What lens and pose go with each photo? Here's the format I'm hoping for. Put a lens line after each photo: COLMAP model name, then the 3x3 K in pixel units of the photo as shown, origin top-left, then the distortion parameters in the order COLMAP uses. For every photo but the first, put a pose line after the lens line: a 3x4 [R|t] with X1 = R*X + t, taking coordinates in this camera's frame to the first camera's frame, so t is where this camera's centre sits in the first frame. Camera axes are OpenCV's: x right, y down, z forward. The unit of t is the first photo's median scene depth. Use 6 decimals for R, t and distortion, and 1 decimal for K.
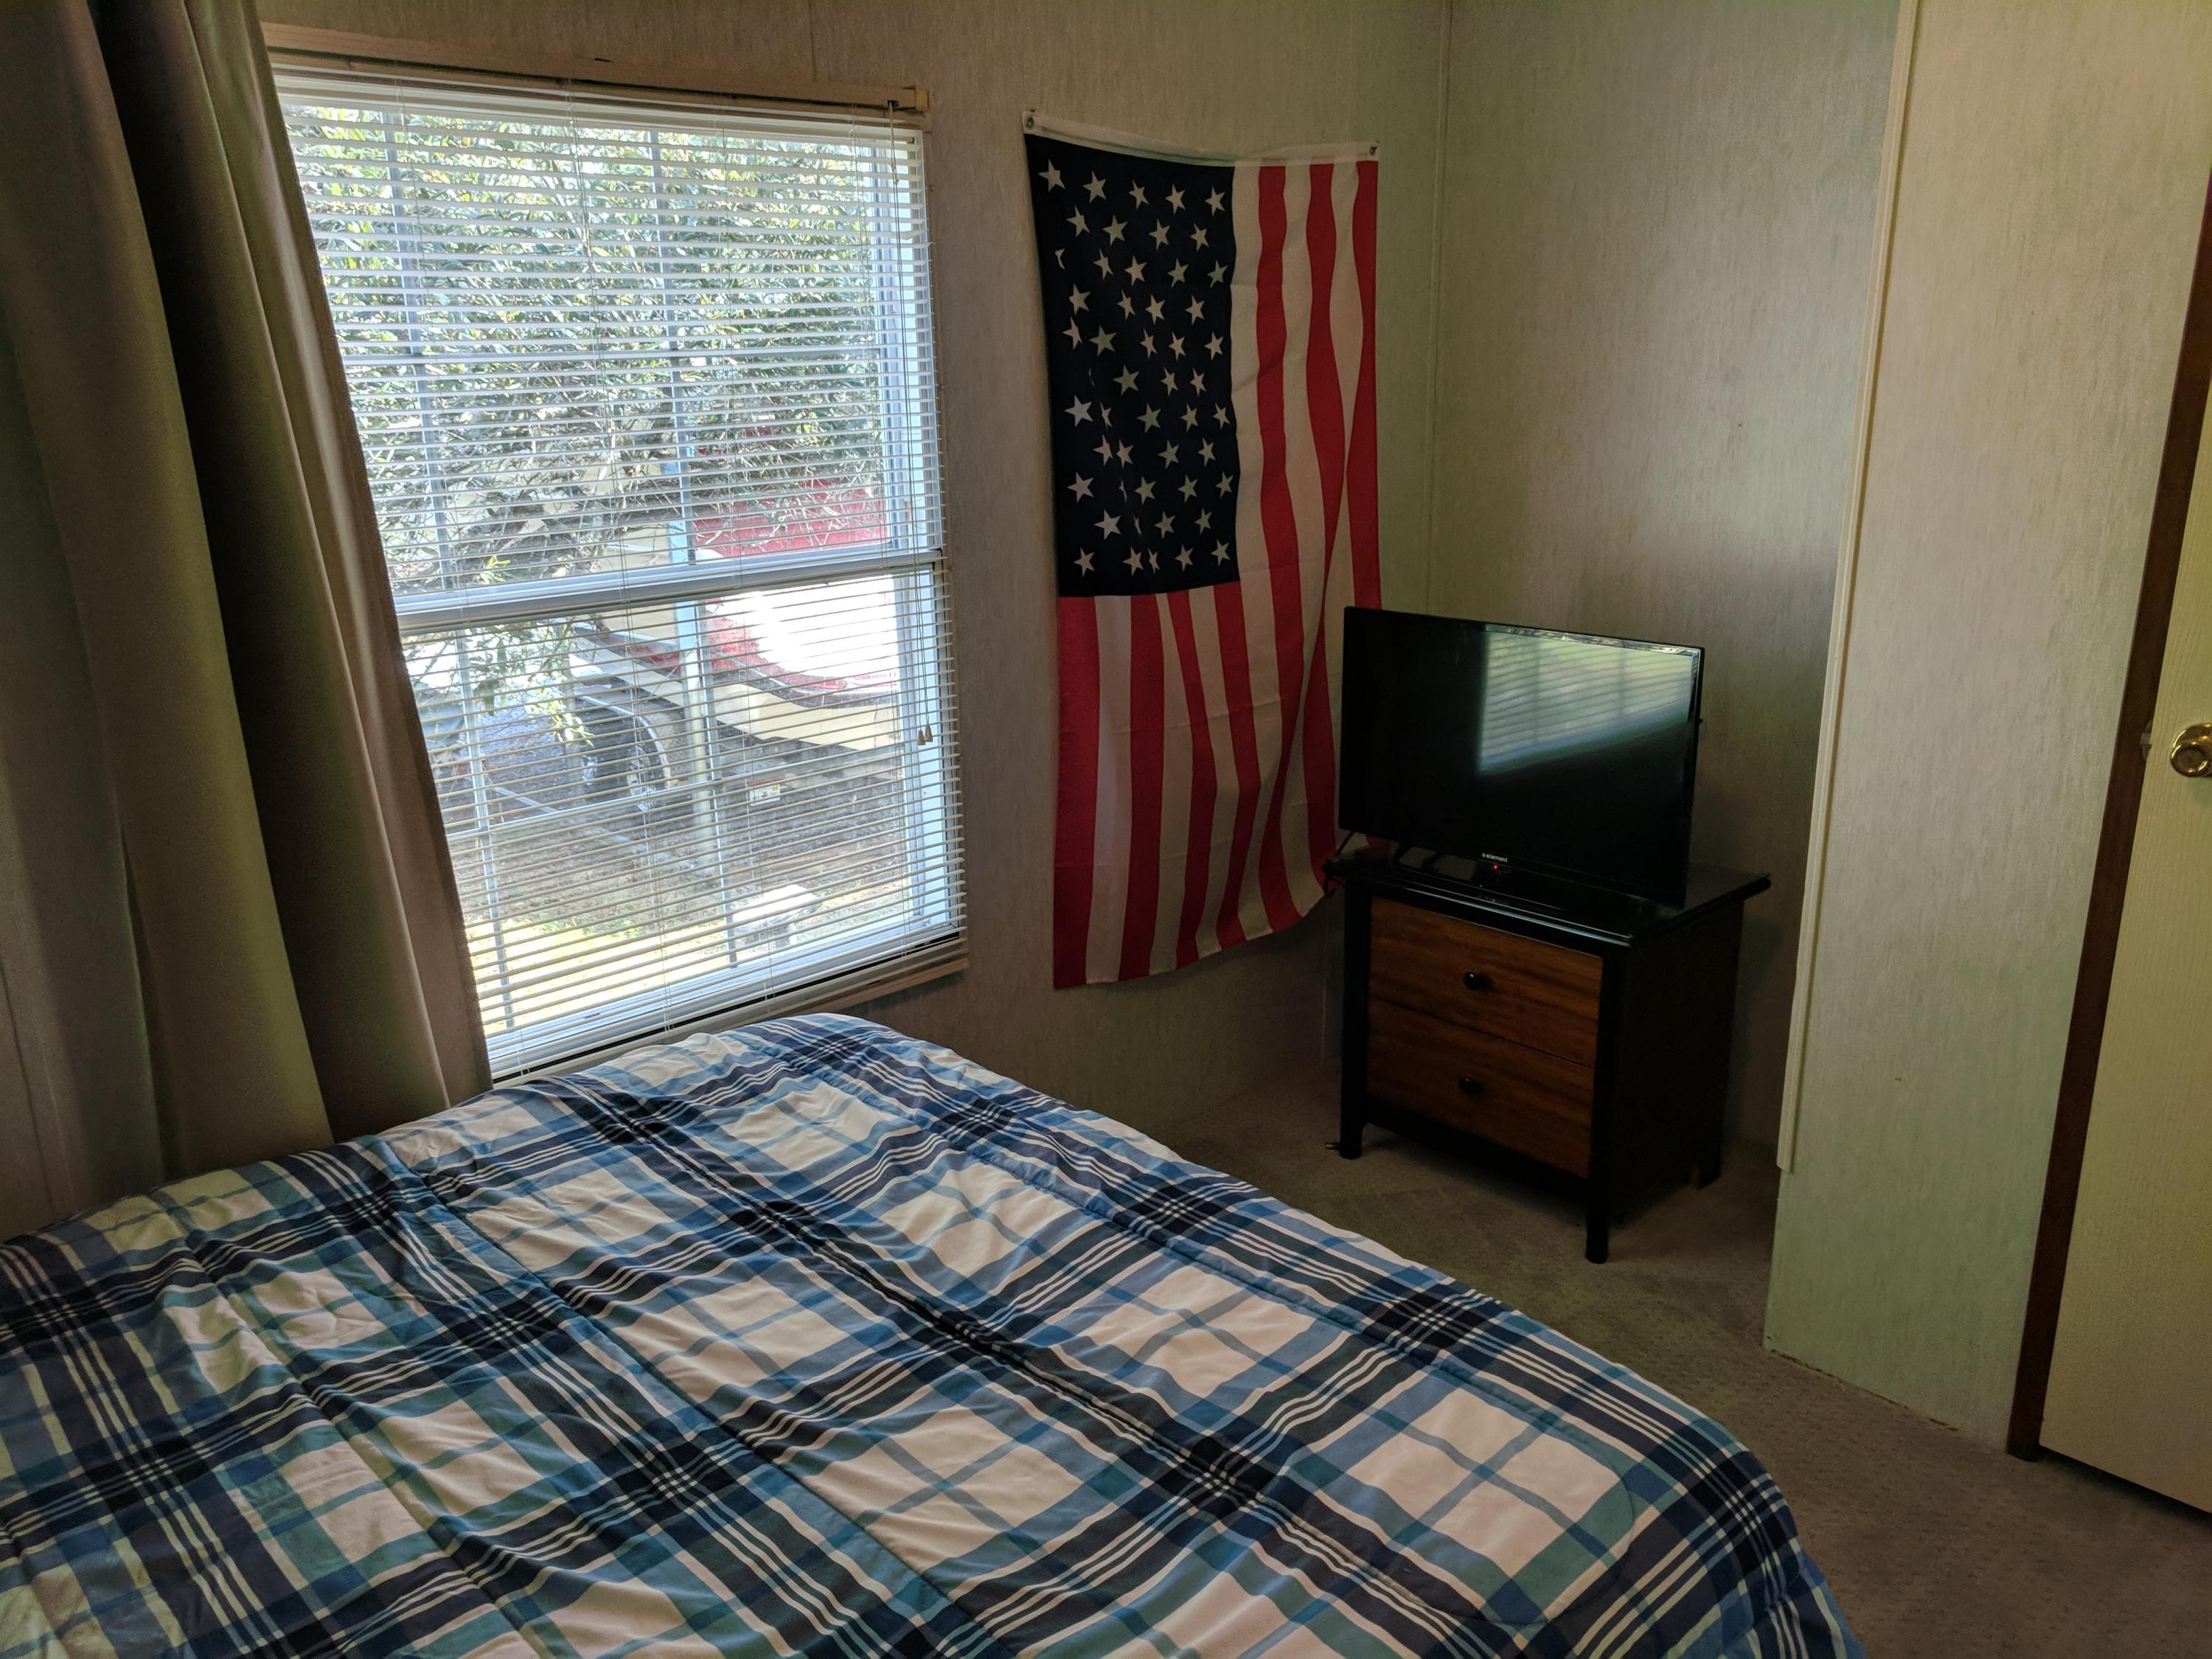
lens RADIAL K [[1645.7, 0, 1116.6], [0, 1645.7, 822.8], [0, 0, 1]] dist [0.007463, -0.005959]
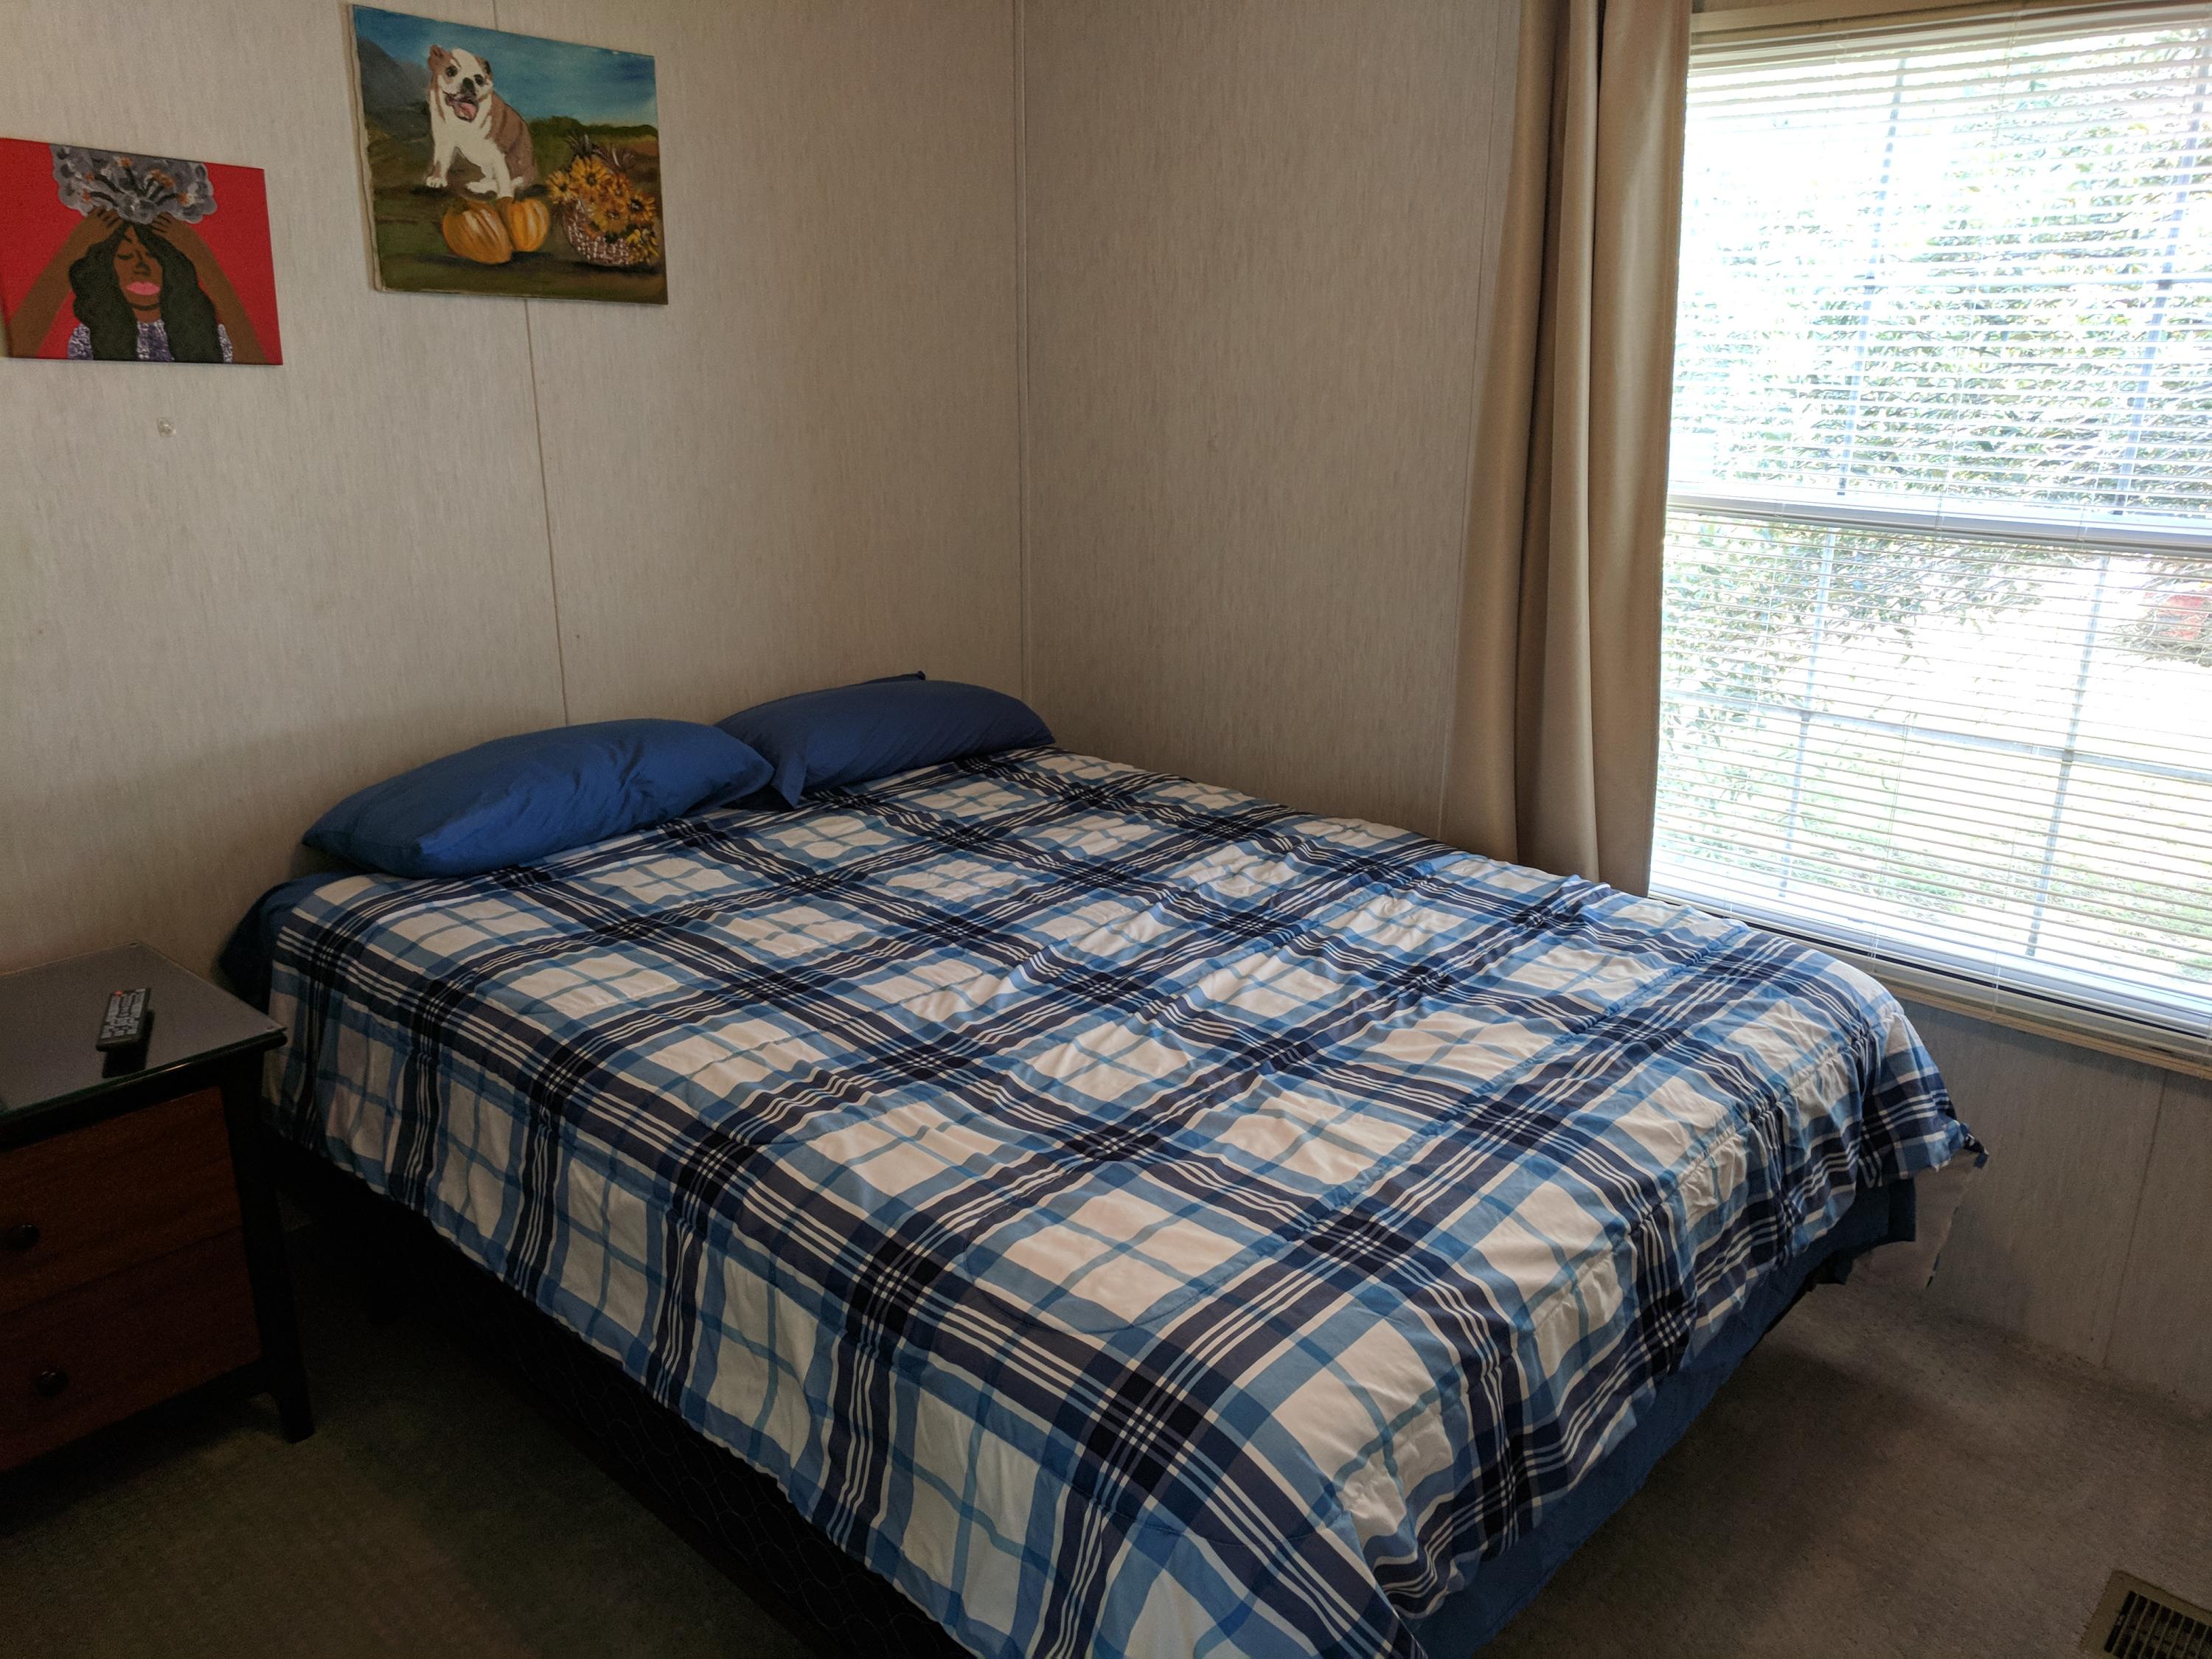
lens RADIAL K [[1645.7, 0, 1116.6], [0, 1645.7, 822.8], [0, 0, 1]] dist [0.007463, -0.005959]
pose [[0.082172, 0.315509, -0.945358, 1.021045], [-0.280679, 0.917497, 0.281814, -0.172118], [0.956278, 0.242185, 0.163949, 0.610674]]
